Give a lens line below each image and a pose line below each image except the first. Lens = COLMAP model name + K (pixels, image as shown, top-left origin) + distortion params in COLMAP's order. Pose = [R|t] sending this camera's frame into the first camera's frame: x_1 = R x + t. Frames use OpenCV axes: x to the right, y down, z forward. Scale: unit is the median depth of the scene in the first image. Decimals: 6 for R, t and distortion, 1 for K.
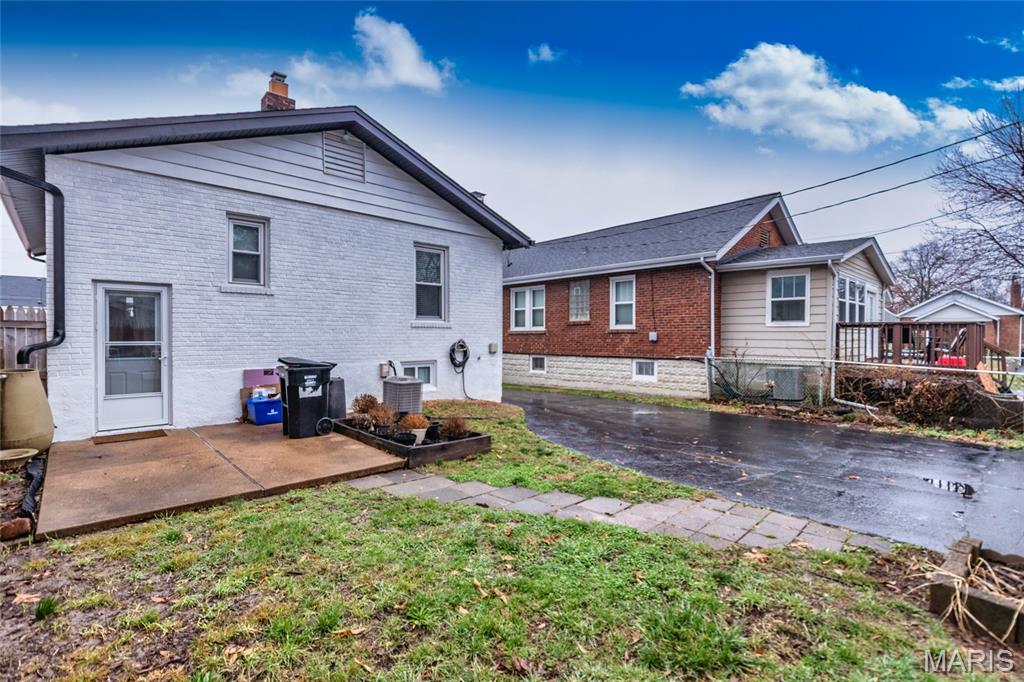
lens RADIAL K [[489.5, 0, 488.5], [0, 489.5, 337.7], [0, 0, 1]] dist [-0.002998, -0.003207]
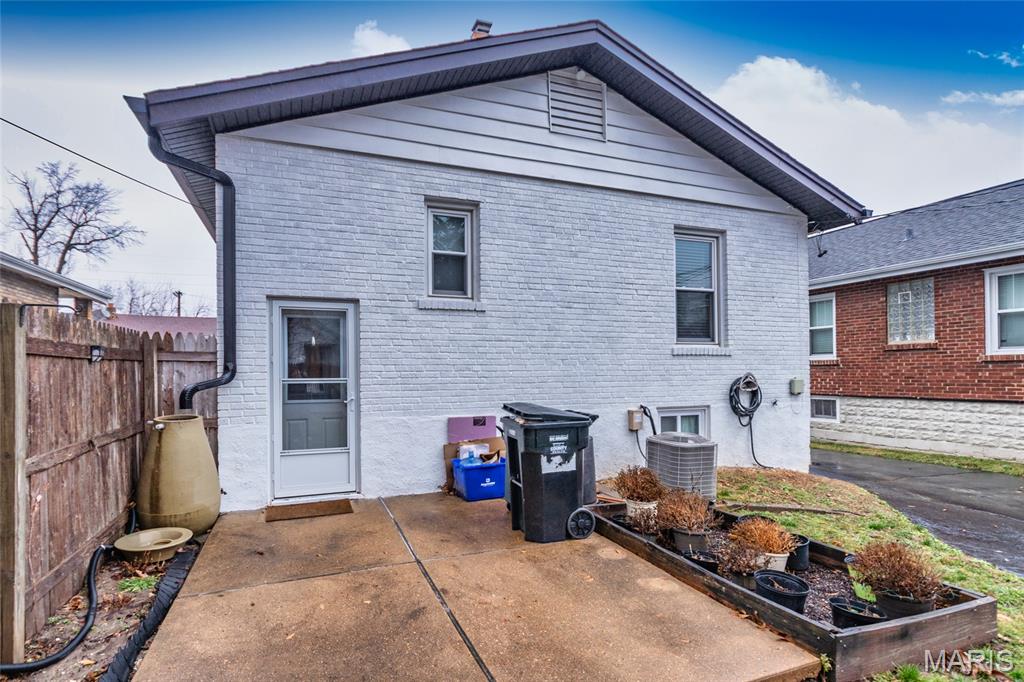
lens RADIAL K [[489.5, 0, 464.7], [0, 489.5, 370.5], [0, 0, 1]] dist [-0.002998, -0.003207]
pose [[0.925102, -0.008212, -0.379630, -0.184076], [0.006332, 0.999961, -0.006203, 0.001704], [0.379666, 0.003334, 0.925118, 0.313190]]
